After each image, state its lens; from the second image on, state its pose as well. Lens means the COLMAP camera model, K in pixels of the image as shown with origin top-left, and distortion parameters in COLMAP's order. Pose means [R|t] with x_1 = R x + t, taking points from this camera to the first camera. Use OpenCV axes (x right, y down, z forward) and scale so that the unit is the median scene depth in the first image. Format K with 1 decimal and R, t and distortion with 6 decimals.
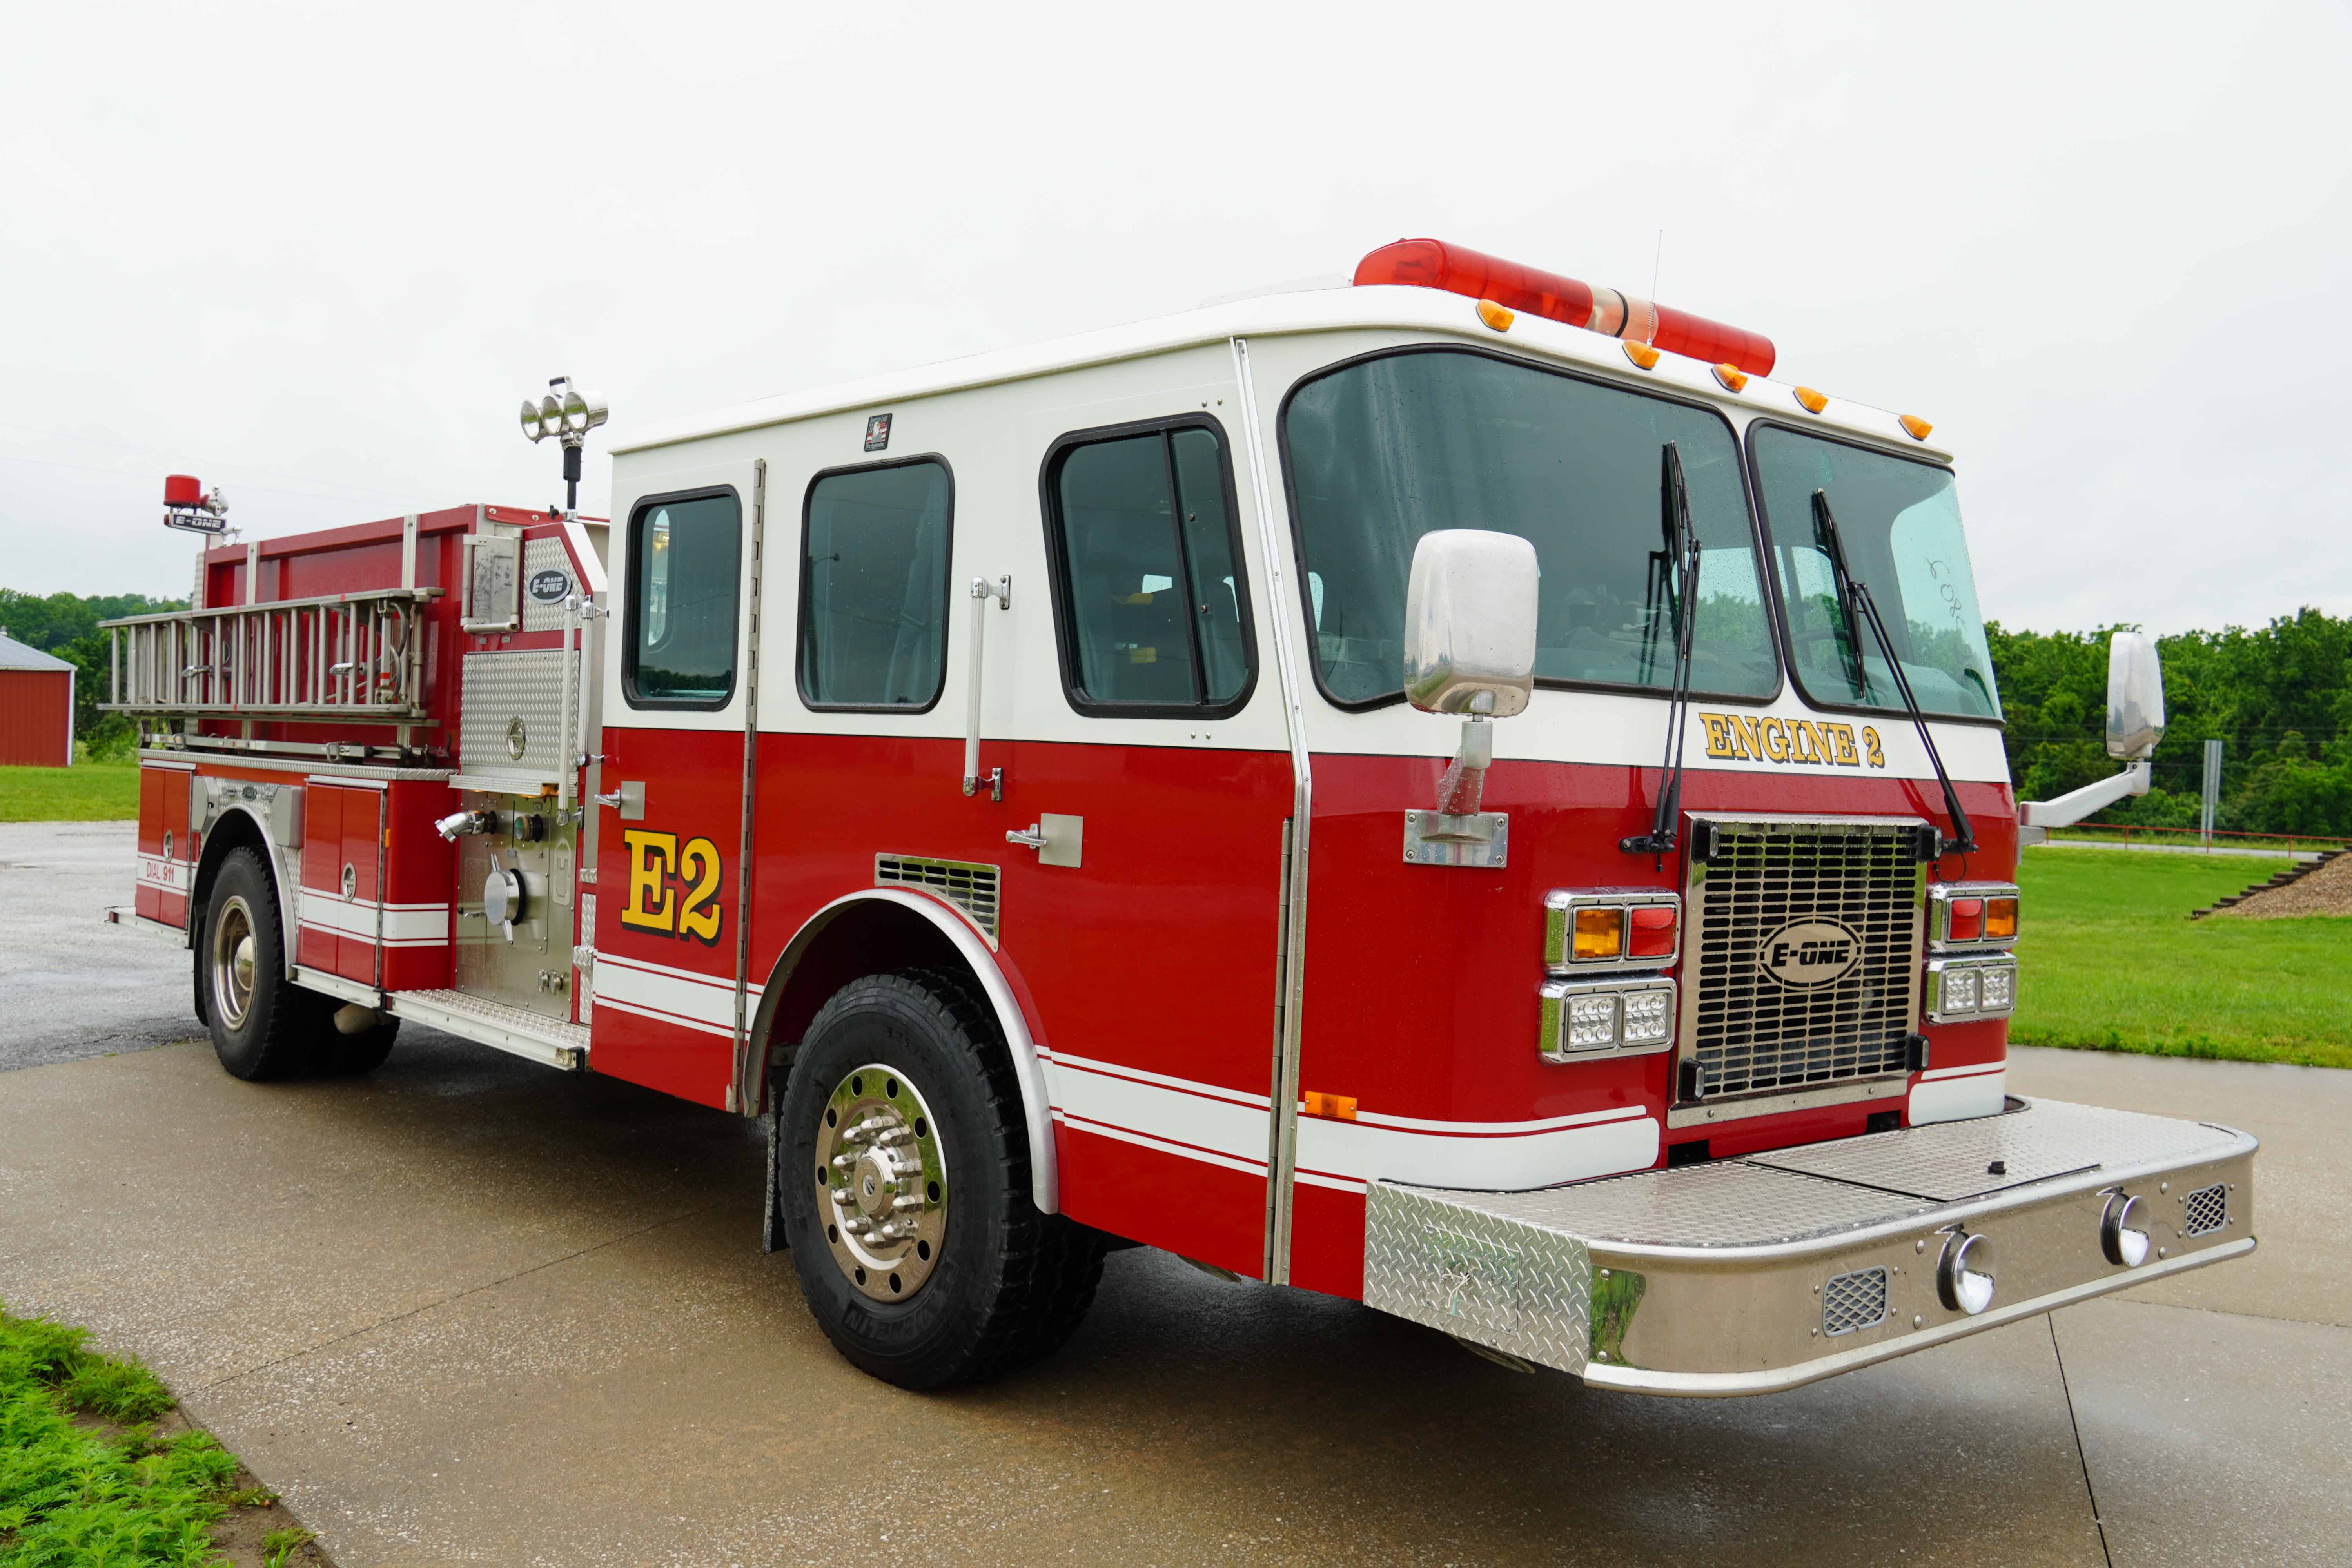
lens RADIAL K [[2098.2, 0, 1176.0], [0, 2098.2, 784.0], [0, 0, 1]] dist [-0.000364, 0.007501]
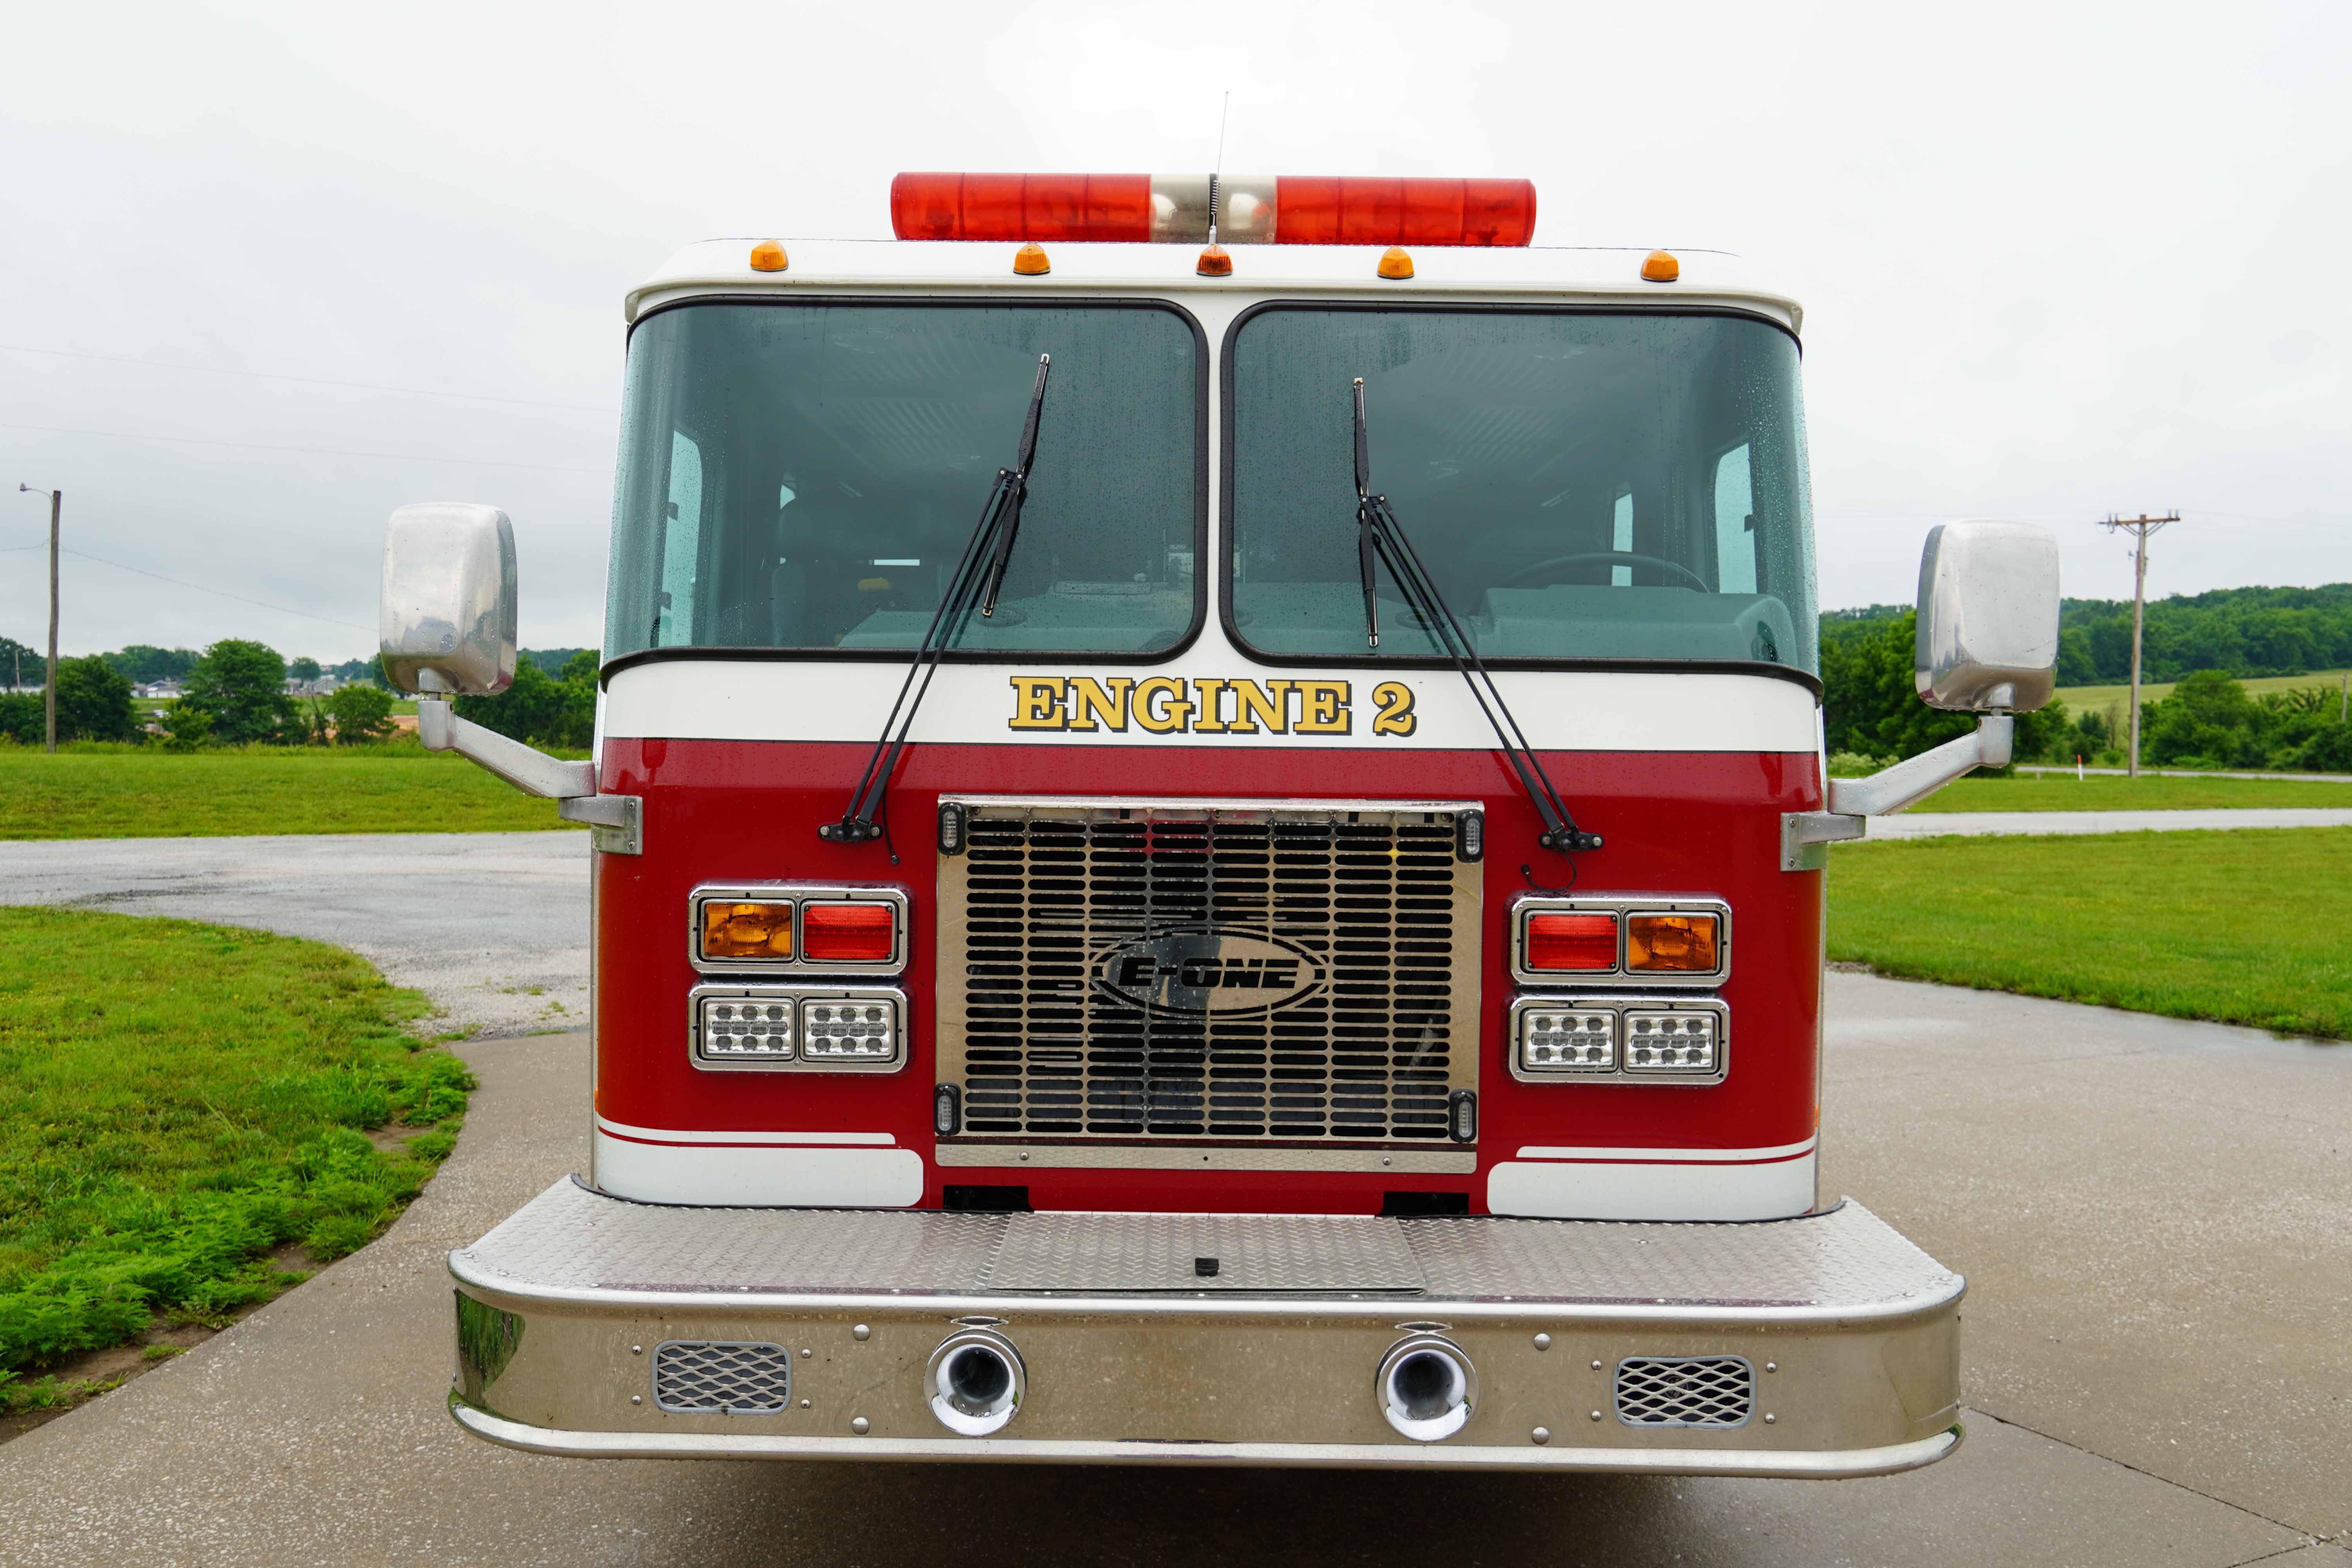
lens RADIAL K [[1975.5, 0, 1176.2], [0, 1975.5, 802.6], [0, 0, 1]] dist [-0.002887, 0.006706]
pose [[0.741940, -0.011291, -0.670371, 0.794691], [0.008381, 0.999936, -0.007566, 0.022091], [0.670413, -0.000005, 0.741988, 0.439490]]
